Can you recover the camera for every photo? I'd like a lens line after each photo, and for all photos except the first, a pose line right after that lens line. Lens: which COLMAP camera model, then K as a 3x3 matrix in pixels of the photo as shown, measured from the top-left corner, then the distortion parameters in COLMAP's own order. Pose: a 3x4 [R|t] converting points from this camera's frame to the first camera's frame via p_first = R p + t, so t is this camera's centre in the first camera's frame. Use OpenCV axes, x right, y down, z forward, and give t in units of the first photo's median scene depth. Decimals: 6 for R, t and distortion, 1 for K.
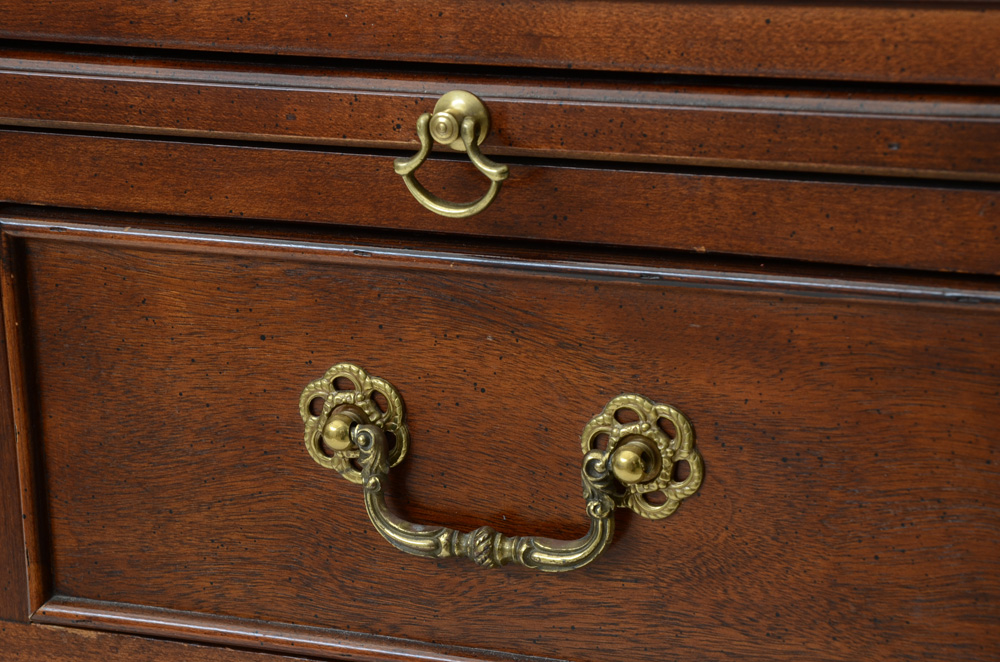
lens RADIAL K [[3028.6, 0, 477.4], [0, 3028.6, 357.3], [0, 0, 1]] dist [0.602446, 0.000000]
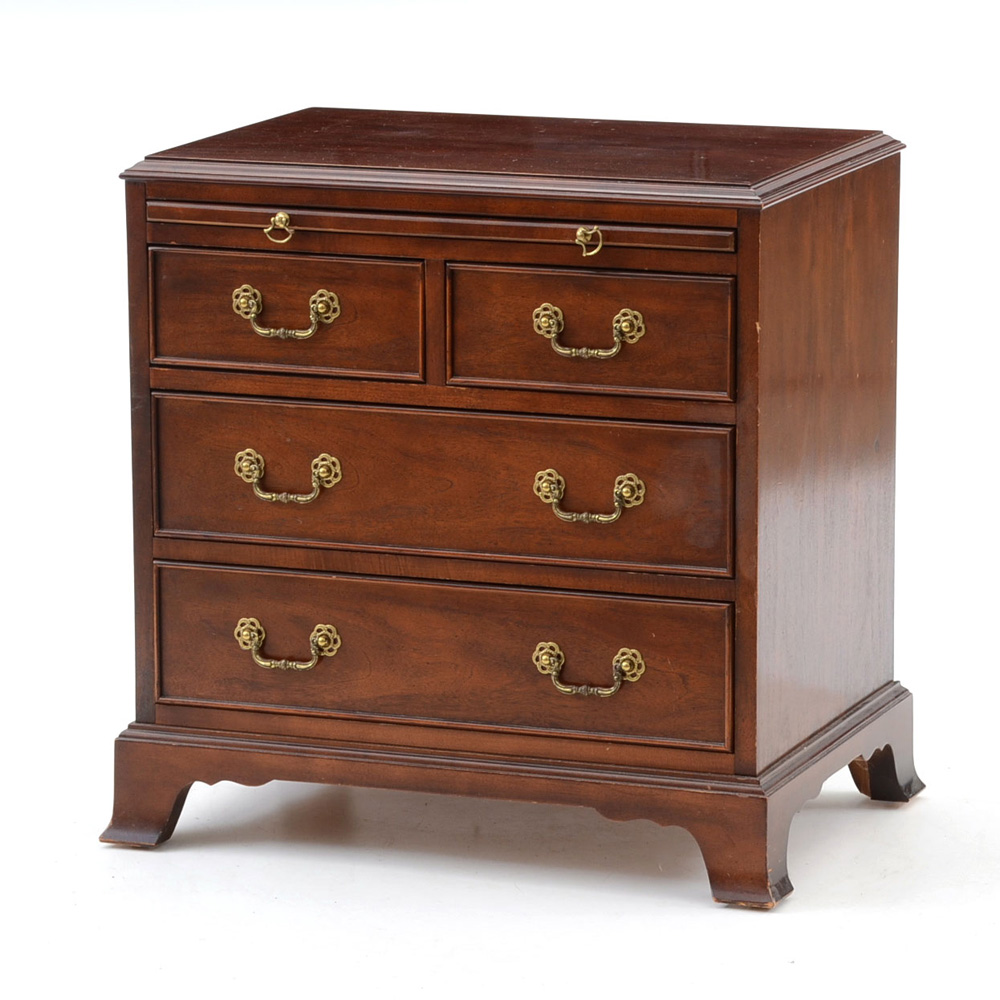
lens RADIAL K [[5454.9, 0, 498.5], [0, 5454.9, 498.2], [0, 0, 1]] dist [0.594813, 0.000000]
pose [[0.997250, 0.030677, 0.067466, -0.544901], [-0.023406, 0.994087, -0.106038, 0.944994], [-0.070320, 0.104167, 0.992071, -5.551817]]
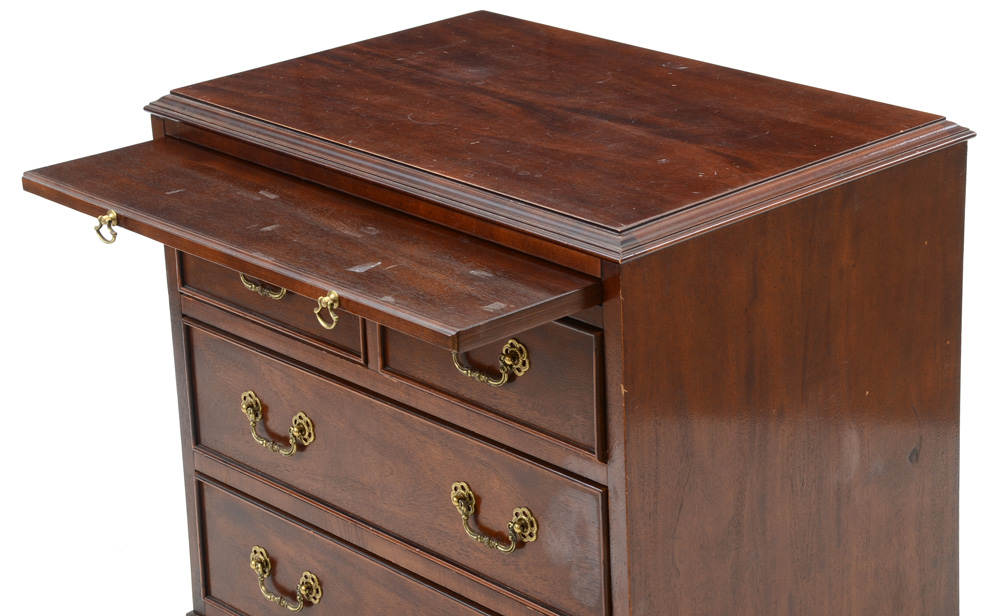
lens RADIAL K [[2607.3, 0, 492.2], [0, 2607.3, 307.8], [0, 0, 1]] dist [0.663963, 0.000000]
pose [[0.922163, 0.150098, -0.356491, 1.044097], [-0.121141, 0.987345, 0.102349, -0.312534], [0.367342, -0.051197, 0.928676, -1.694389]]
